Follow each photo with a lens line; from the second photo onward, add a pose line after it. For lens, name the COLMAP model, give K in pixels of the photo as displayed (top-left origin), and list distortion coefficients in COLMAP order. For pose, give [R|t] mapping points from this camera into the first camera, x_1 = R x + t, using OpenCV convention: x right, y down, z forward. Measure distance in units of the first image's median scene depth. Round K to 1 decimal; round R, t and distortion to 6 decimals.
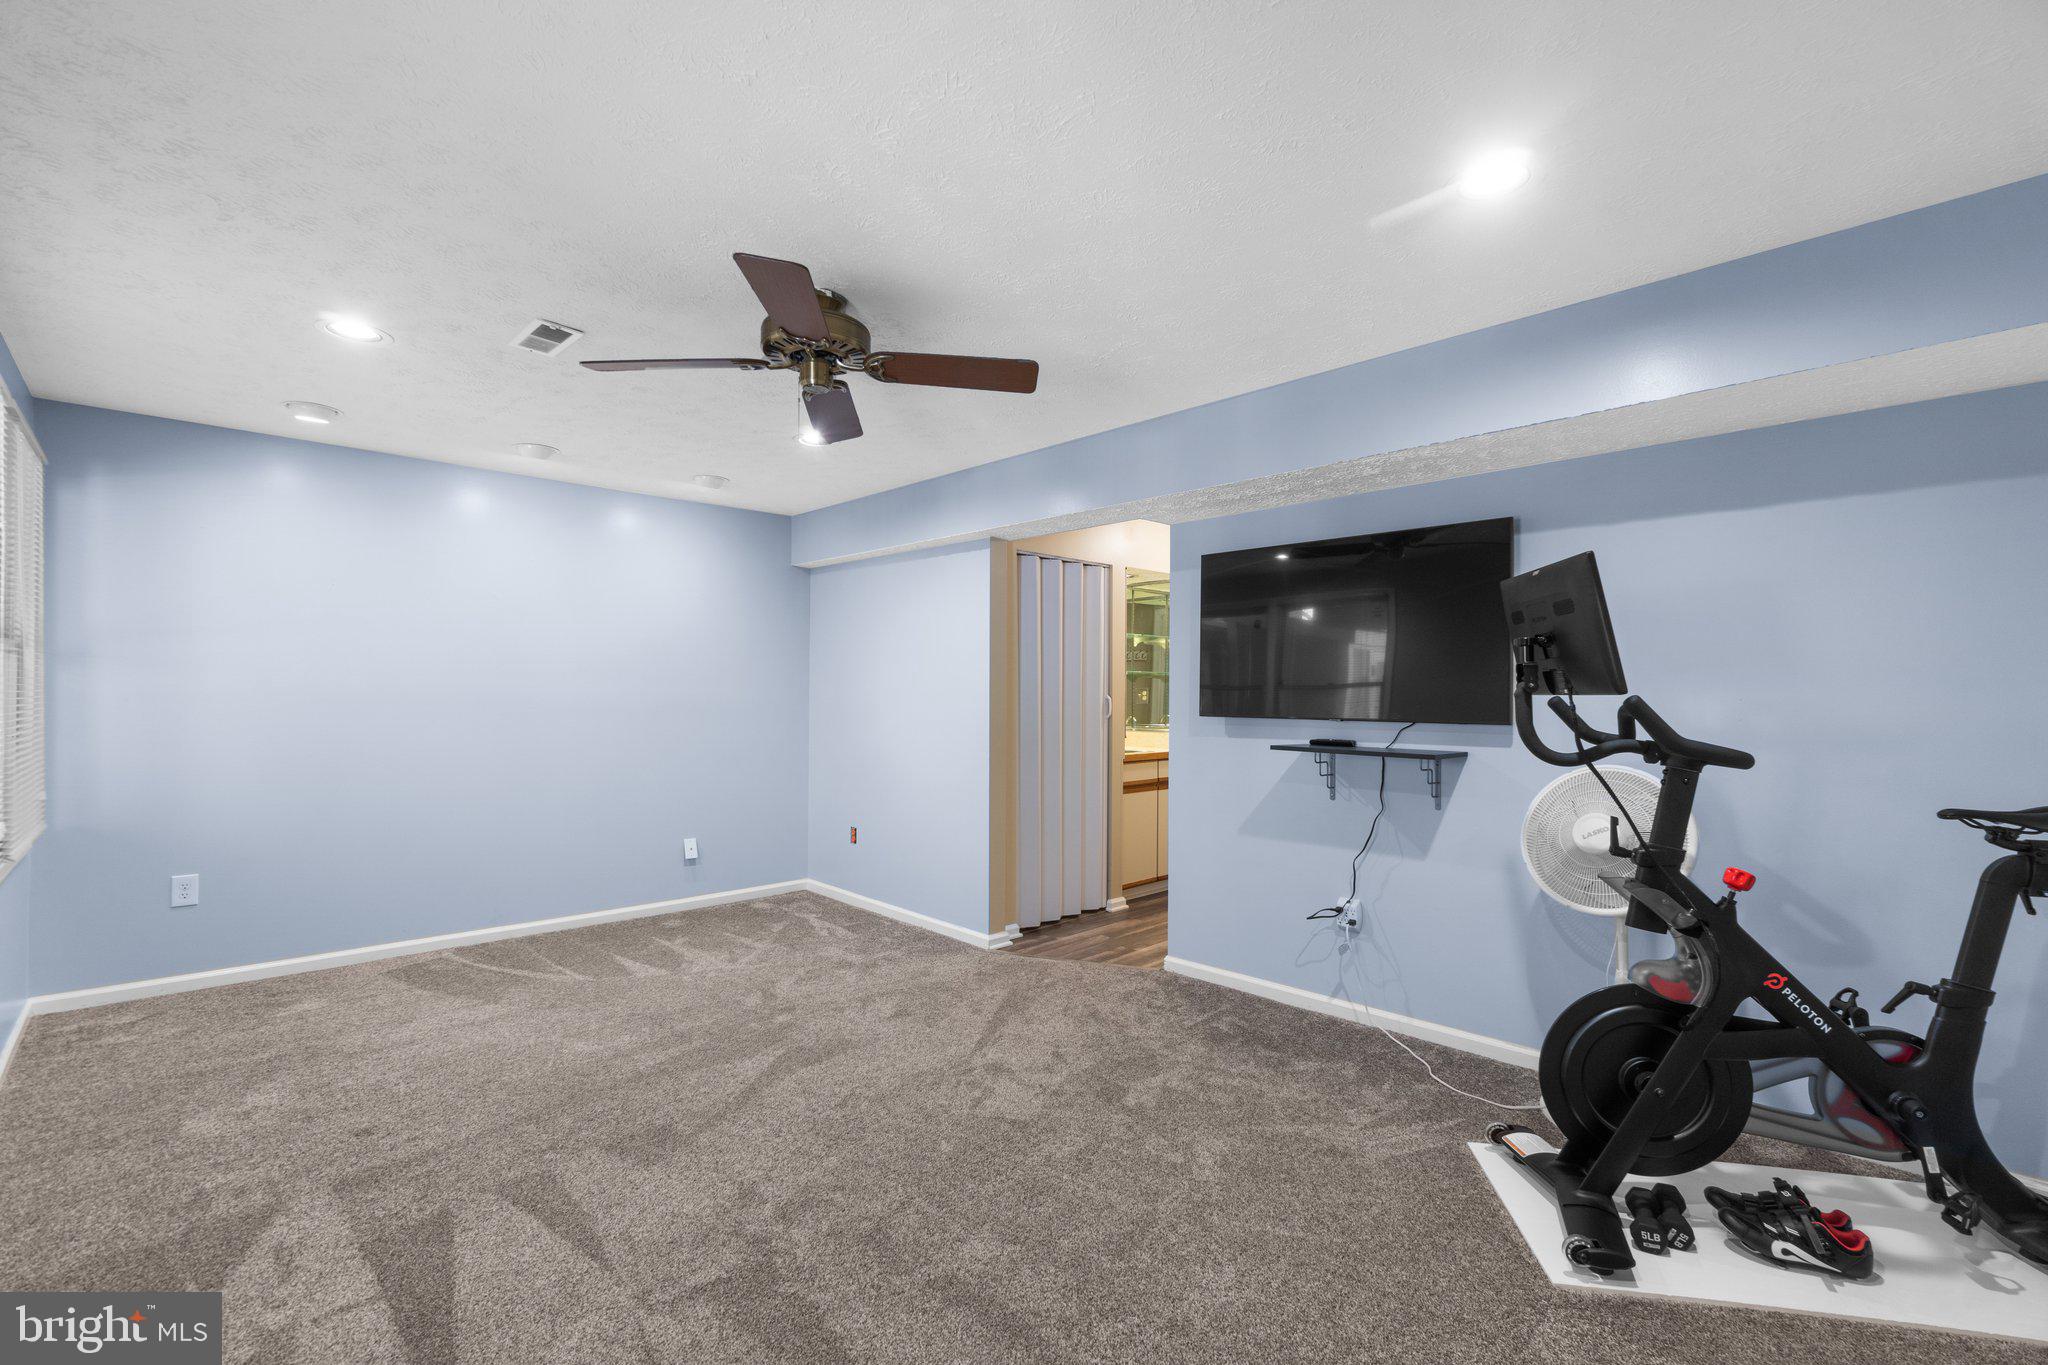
lens RADIAL K [[896.4, 0, 1017.0], [0, 896.4, 686.4], [0, 0, 1]] dist [-0.003528, -0.000165]
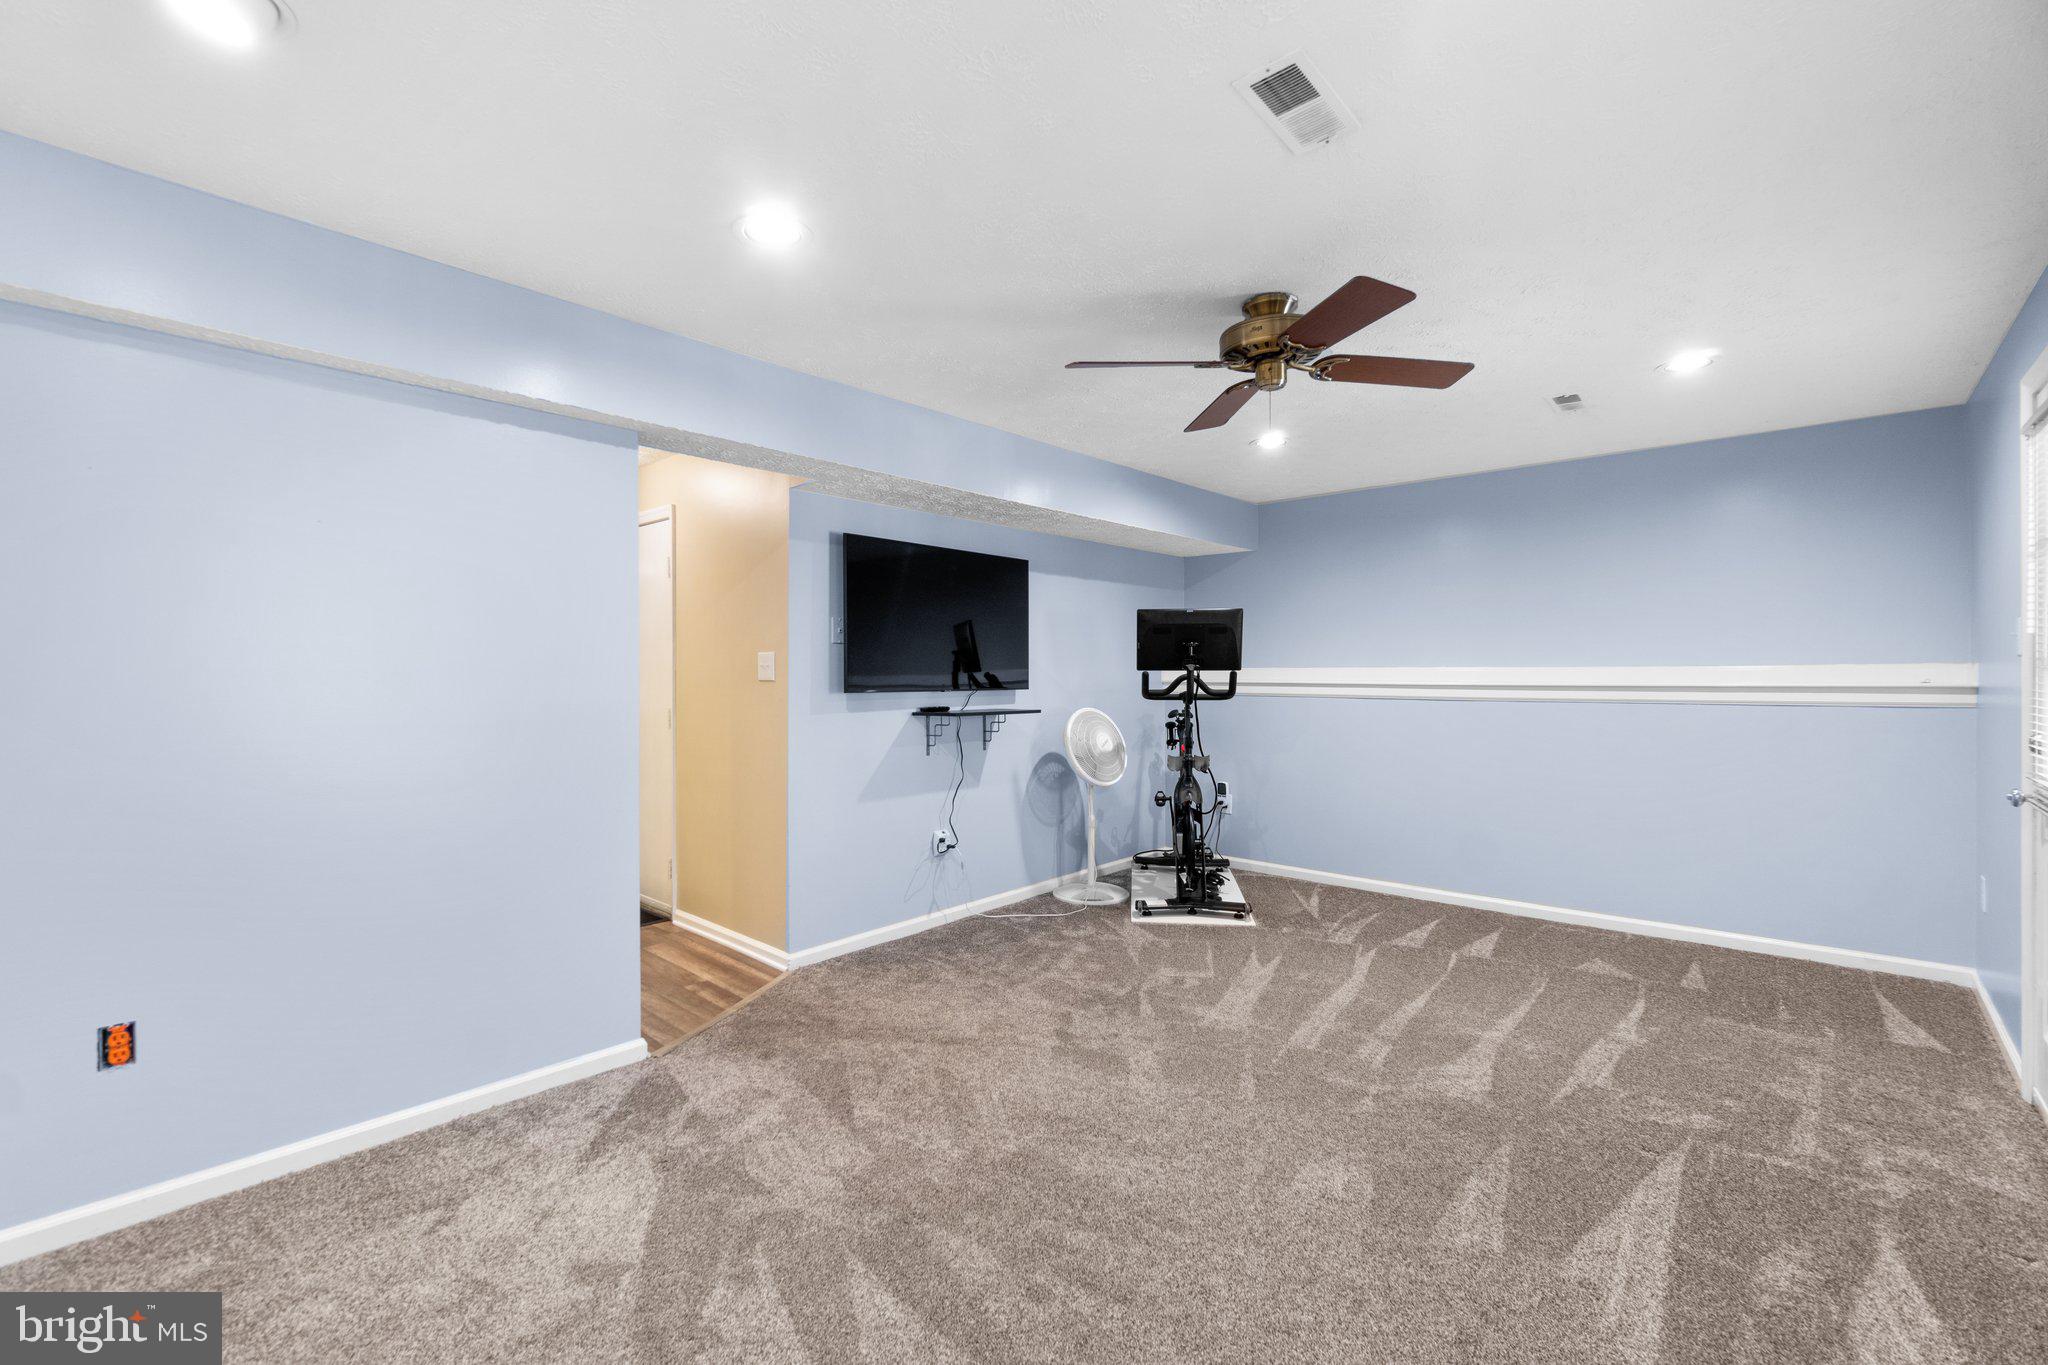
lens RADIAL K [[882.0, 0, 1020.6], [0, 882.0, 679.8], [0, 0, 1]] dist [-0.002611, 0.000511]
pose [[-0.078521, -0.013576, 0.996820, -0.882580], [-0.007878, 0.999884, 0.012997, 0.004888], [-0.996881, -0.006833, -0.078619, 0.981561]]
